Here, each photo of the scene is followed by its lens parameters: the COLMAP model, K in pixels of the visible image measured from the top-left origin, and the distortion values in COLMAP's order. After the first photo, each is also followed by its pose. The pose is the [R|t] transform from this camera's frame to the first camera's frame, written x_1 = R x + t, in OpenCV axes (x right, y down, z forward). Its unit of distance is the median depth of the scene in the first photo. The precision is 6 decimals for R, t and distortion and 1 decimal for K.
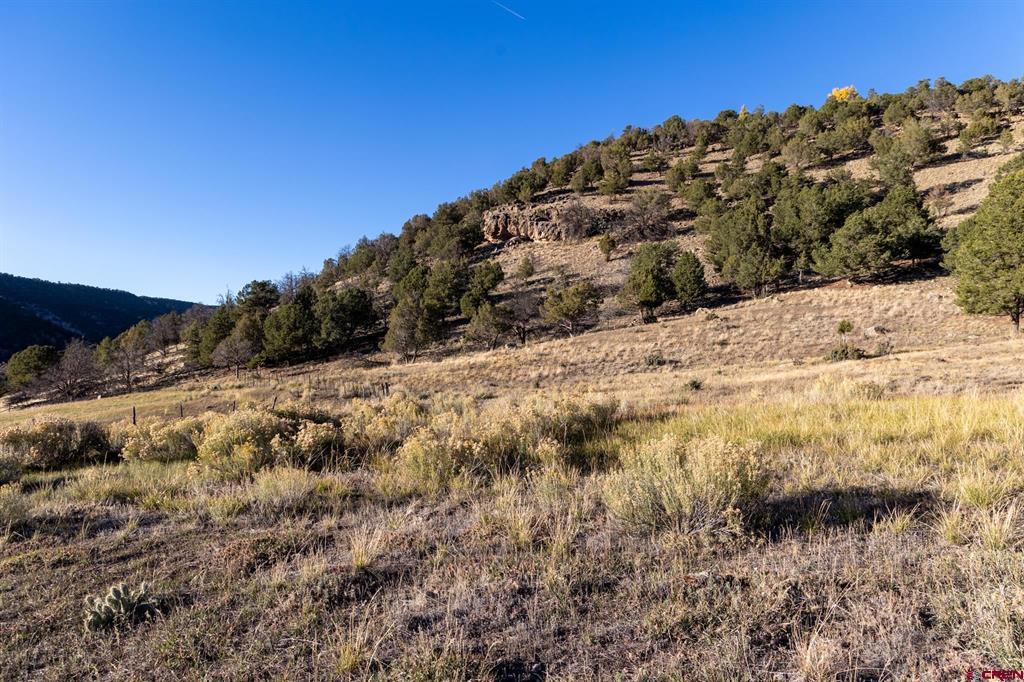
lens RADIAL K [[690.6, 0, 512.5], [0, 690.6, 340.1], [0, 0, 1]] dist [0.002957, 0.003494]
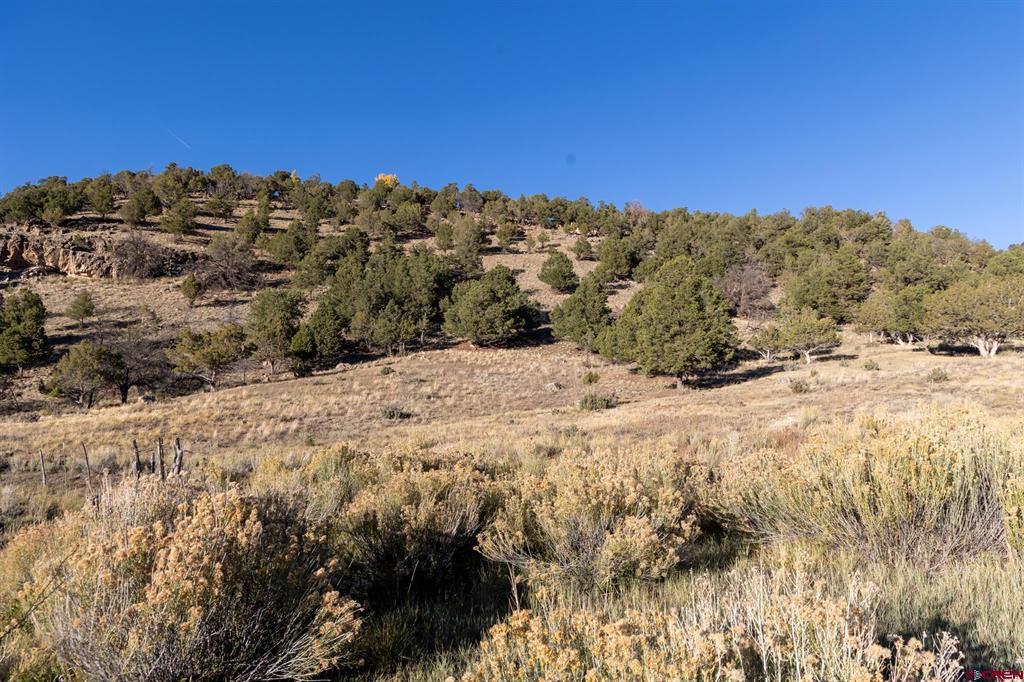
lens RADIAL K [[690.6, 0, 512.5], [0, 690.6, 342.4], [0, 0, 1]] dist [0.002957, 0.003494]
pose [[0.763323, 0.064718, 0.642767, -0.082812], [-0.002139, 0.995217, -0.097665, 0.008495], [-0.646013, 0.073175, 0.759811, 0.083149]]
